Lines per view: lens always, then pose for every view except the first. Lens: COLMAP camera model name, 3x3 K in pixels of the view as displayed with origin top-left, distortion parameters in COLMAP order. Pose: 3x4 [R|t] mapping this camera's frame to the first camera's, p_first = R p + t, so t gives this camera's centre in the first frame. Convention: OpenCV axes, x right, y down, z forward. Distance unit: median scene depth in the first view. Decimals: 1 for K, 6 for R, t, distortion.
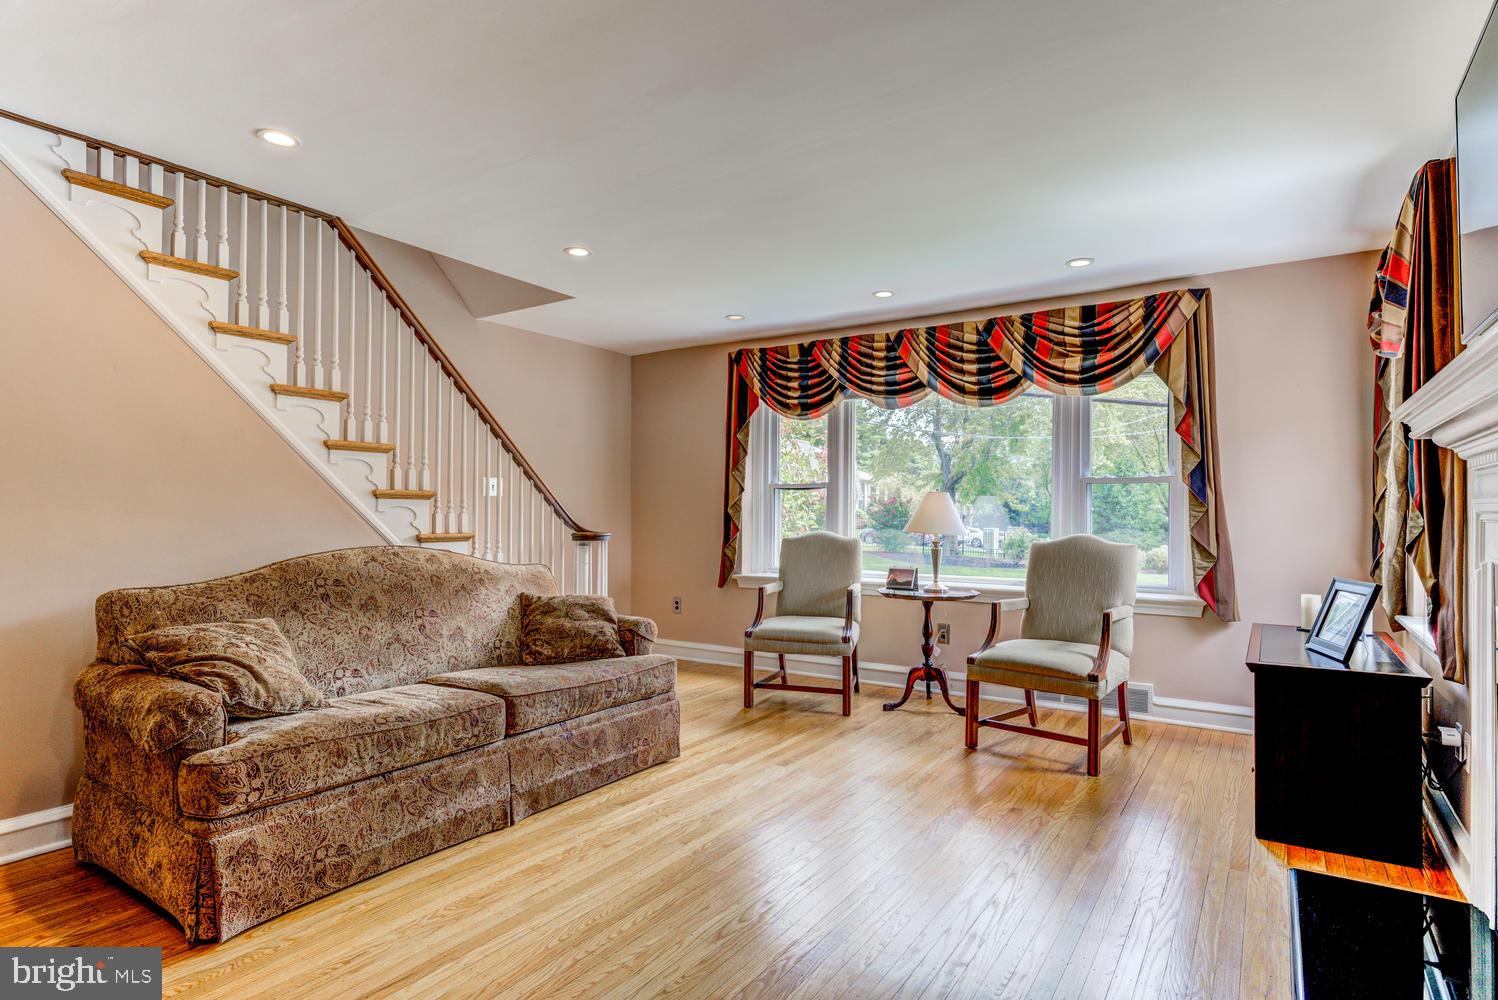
lens RADIAL K [[812.7, 0, 749.0], [0, 812.7, 500.0], [0, 0, 1]] dist [0.029614, 0.000503]
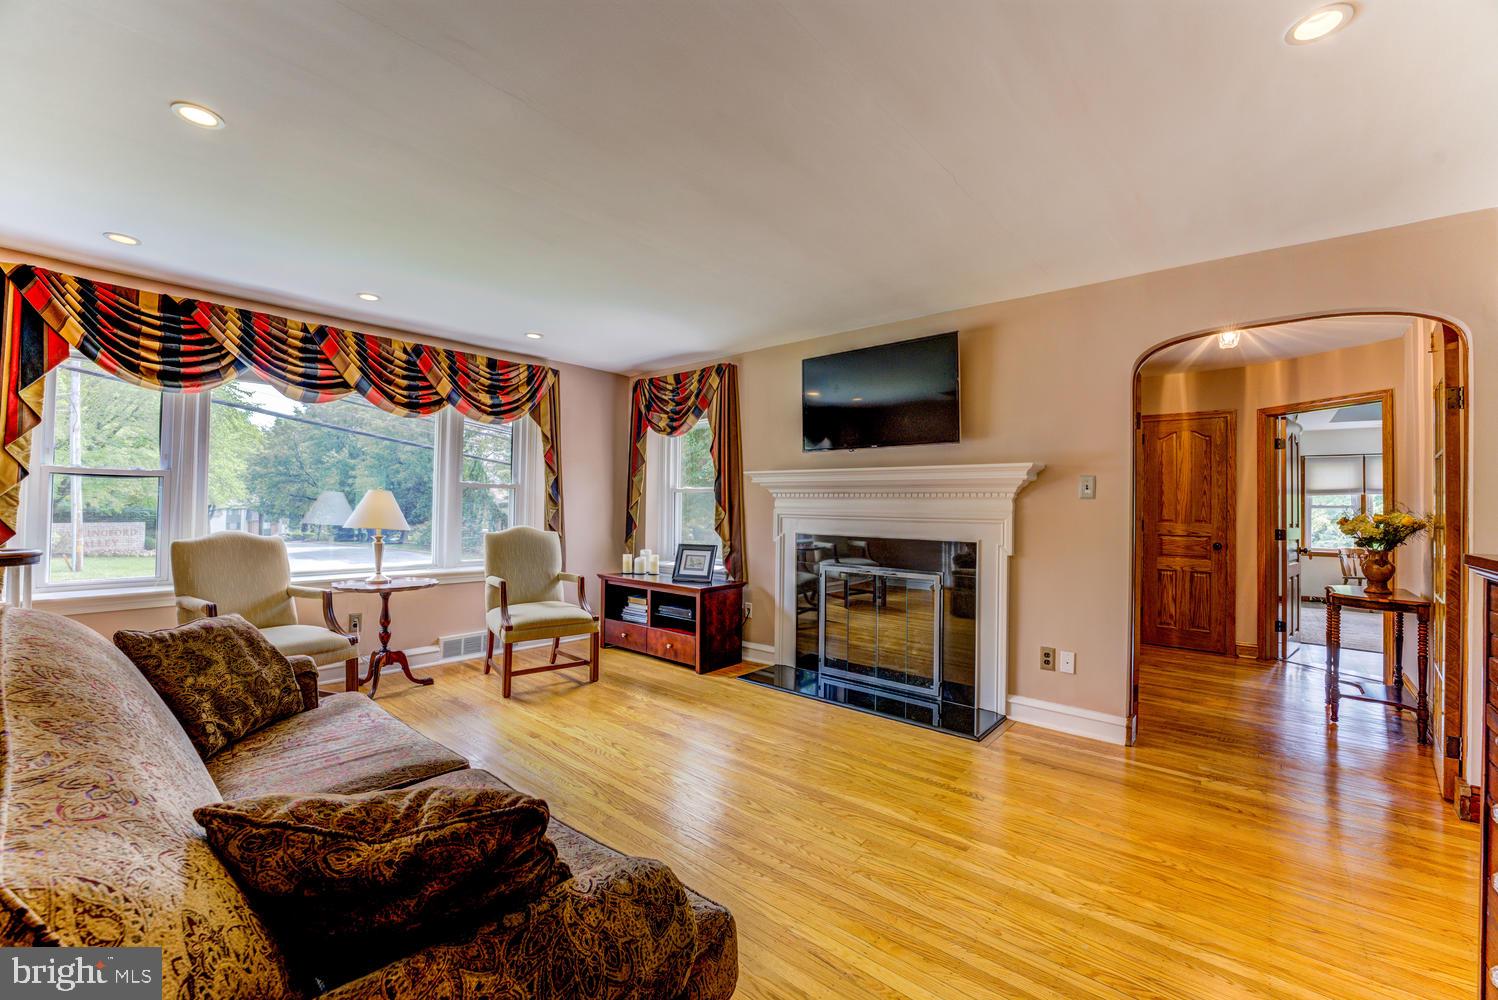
lens RADIAL K [[632.2, 0, 749.0], [0, 632.2, 500.0], [0, 0, 1]] dist [-0.014128, 0.000150]
pose [[0.134828, 0.015076, 0.990754, -0.537080], [-0.027010, 0.999569, -0.011535, -0.001122], [-0.990501, -0.025205, 0.135177, 0.407860]]
